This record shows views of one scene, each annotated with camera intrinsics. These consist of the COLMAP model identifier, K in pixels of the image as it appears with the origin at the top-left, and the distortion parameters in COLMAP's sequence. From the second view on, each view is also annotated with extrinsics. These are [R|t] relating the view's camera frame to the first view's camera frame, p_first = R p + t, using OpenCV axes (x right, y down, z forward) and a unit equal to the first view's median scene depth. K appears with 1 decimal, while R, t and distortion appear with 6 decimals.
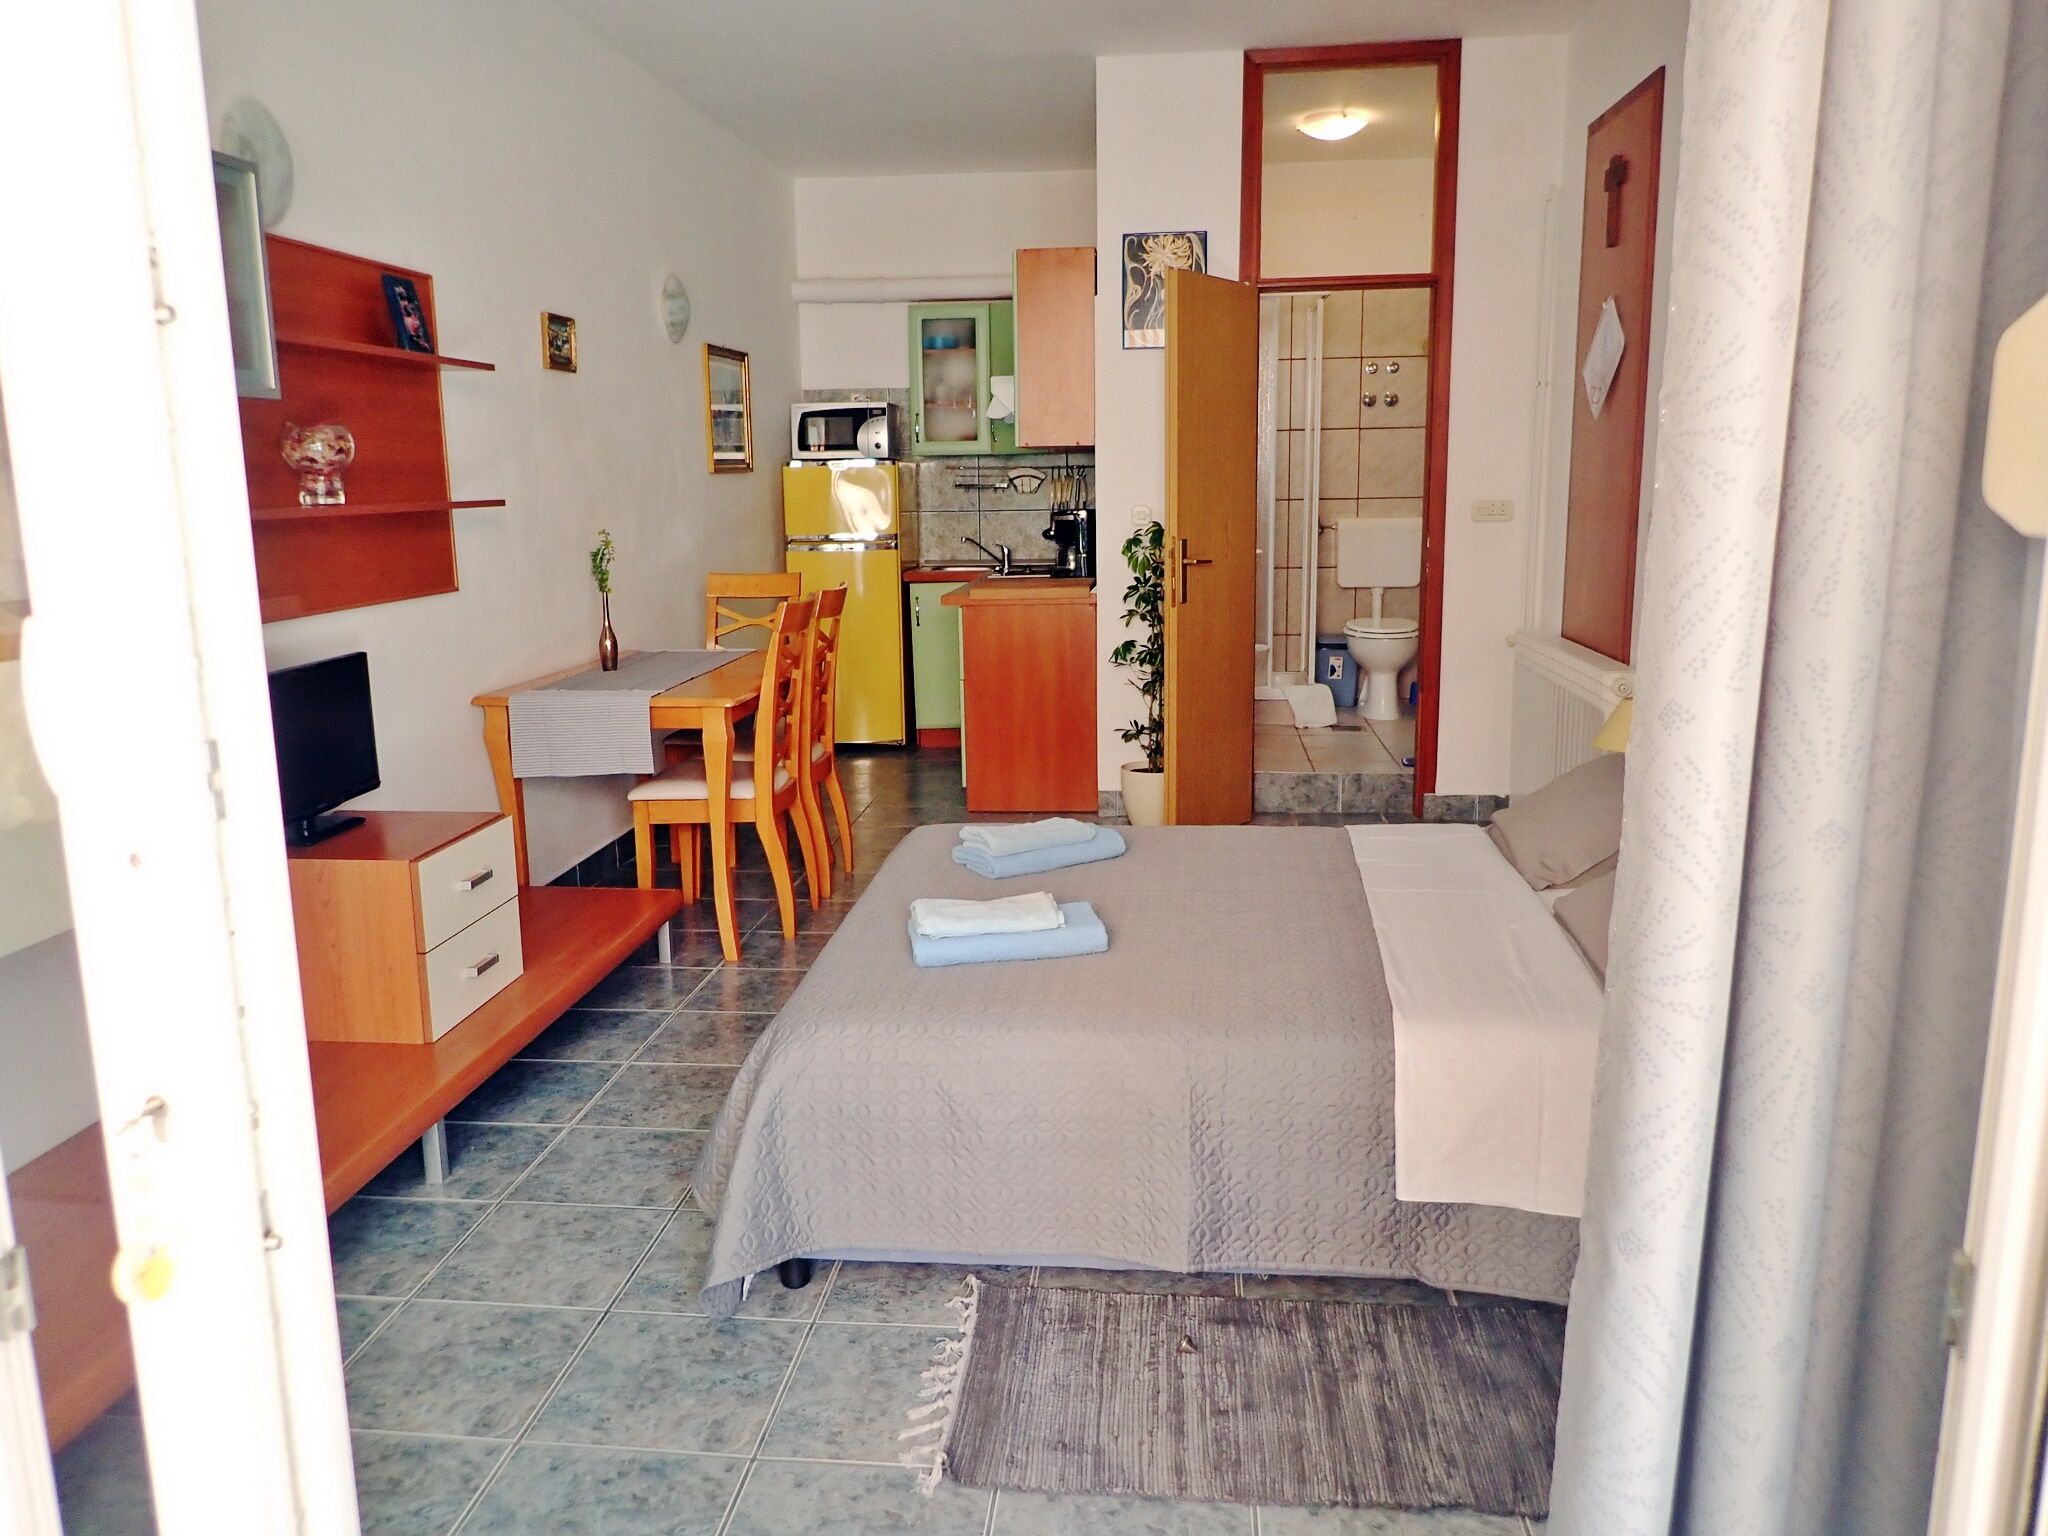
lens RADIAL K [[1500.5, 0, 1015.7], [0, 1500.5, 764.0], [0, 0, 1]] dist [0.001576, -0.016882]
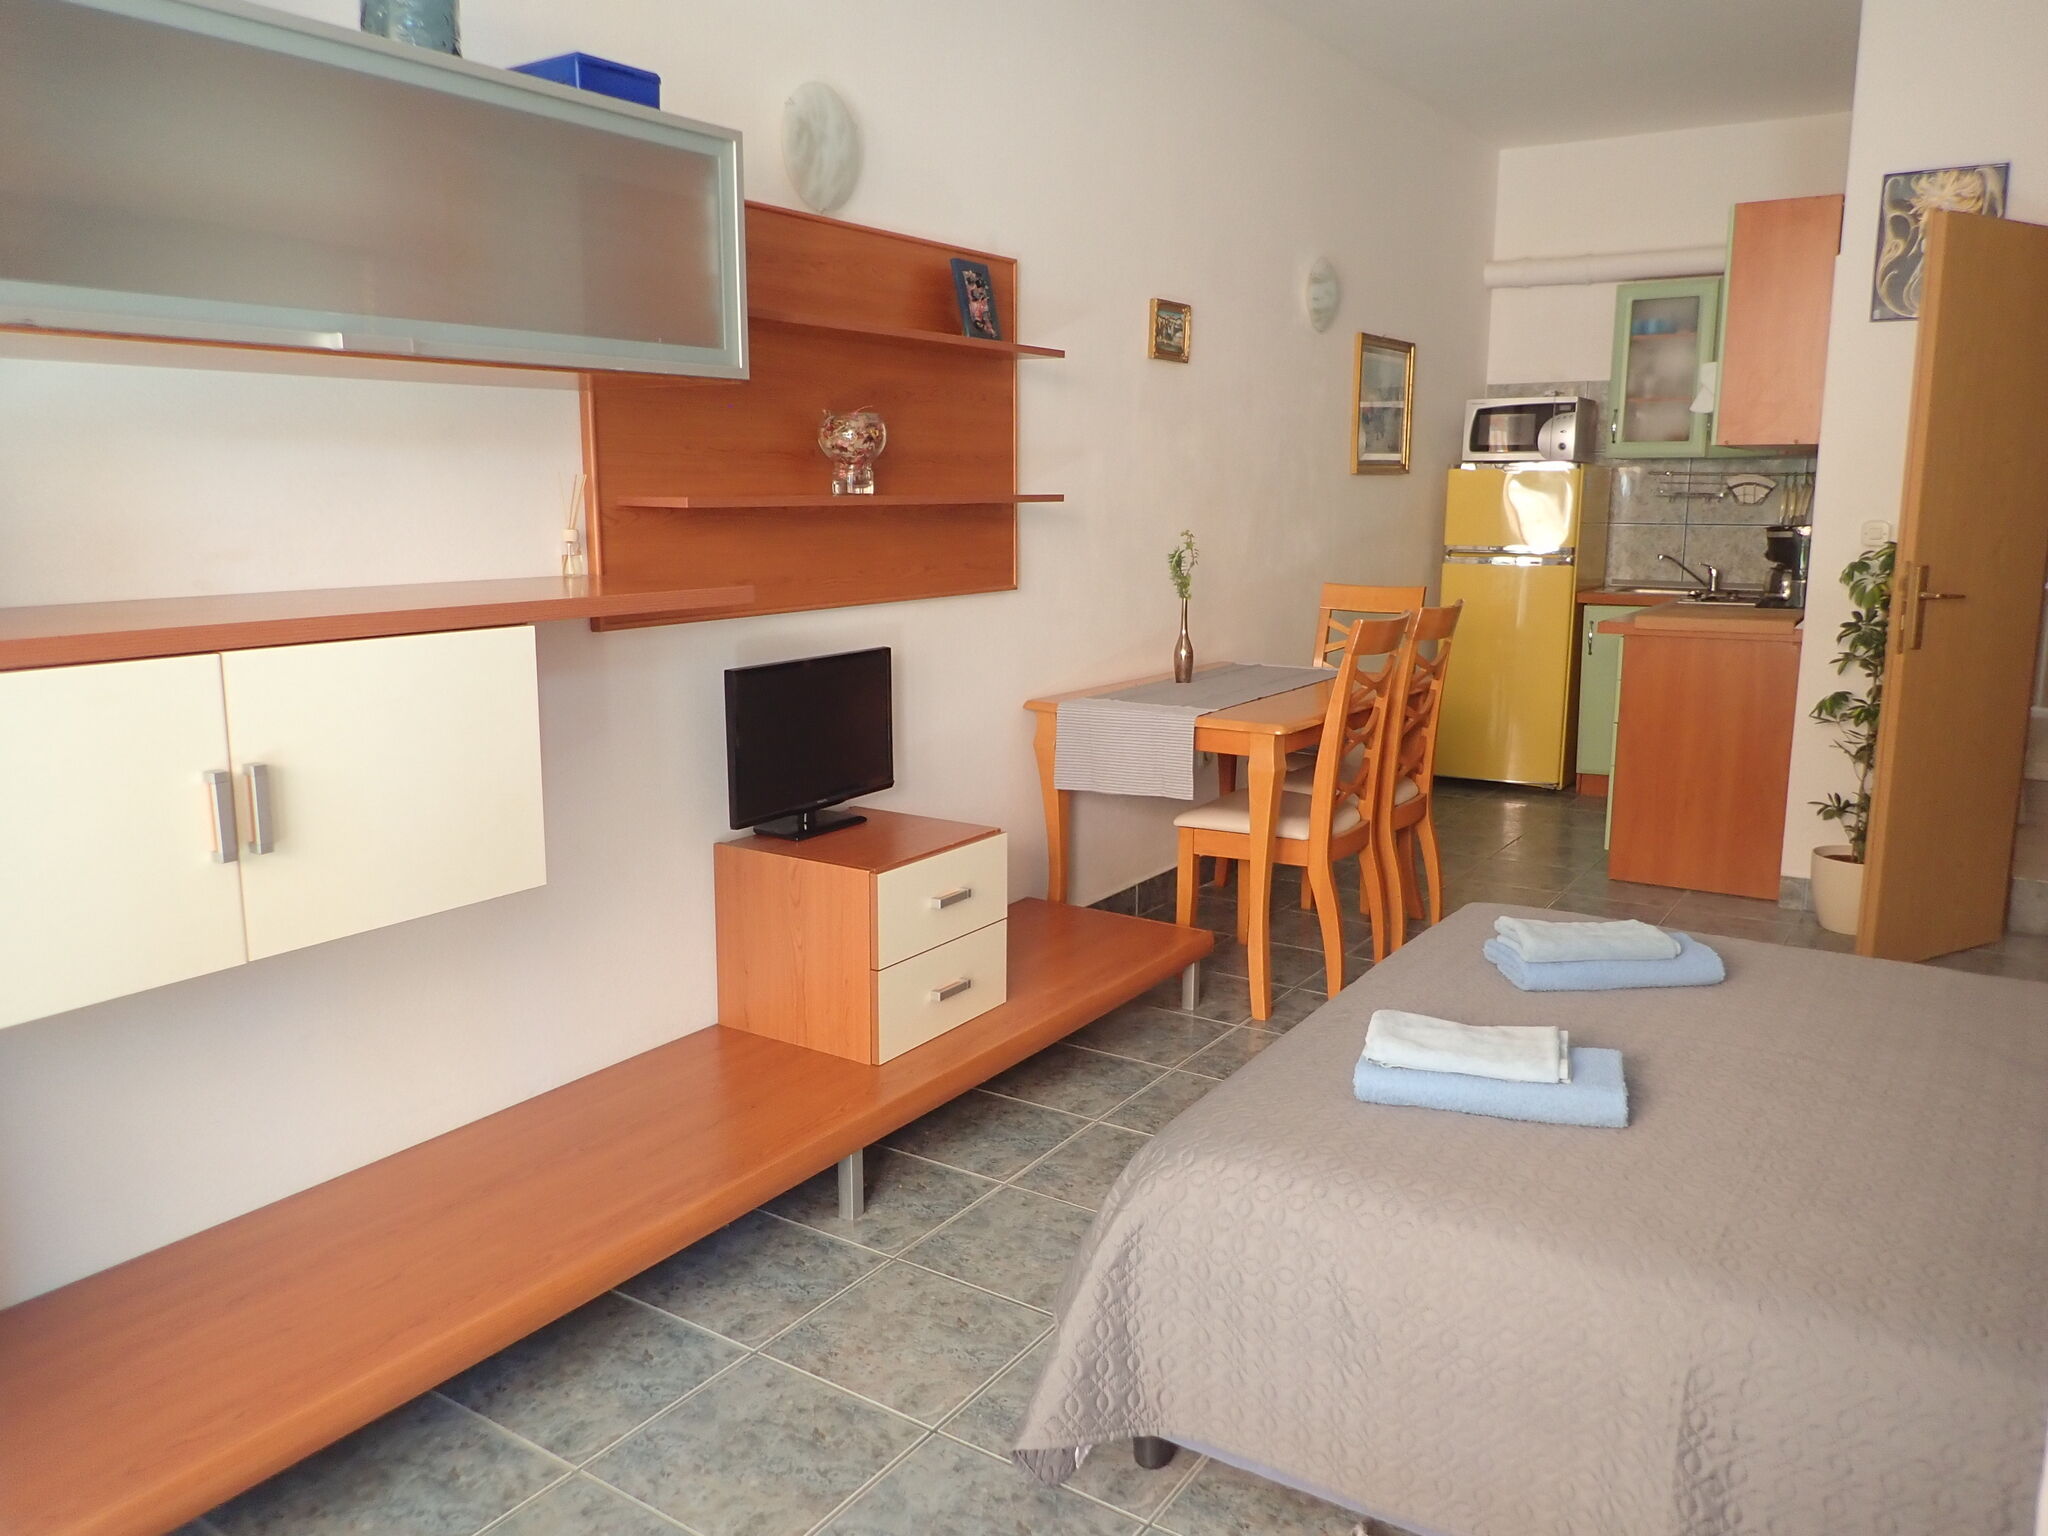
lens RADIAL K [[1500.5, 0, 1015.7], [0, 1500.5, 764.0], [0, 0, 1]] dist [0.001576, -0.016882]
pose [[0.885441, 0.098488, -0.454197, 0.066805], [-0.100922, 0.994714, 0.018950, -0.020025], [0.453663, 0.029059, 0.890700, 0.132927]]
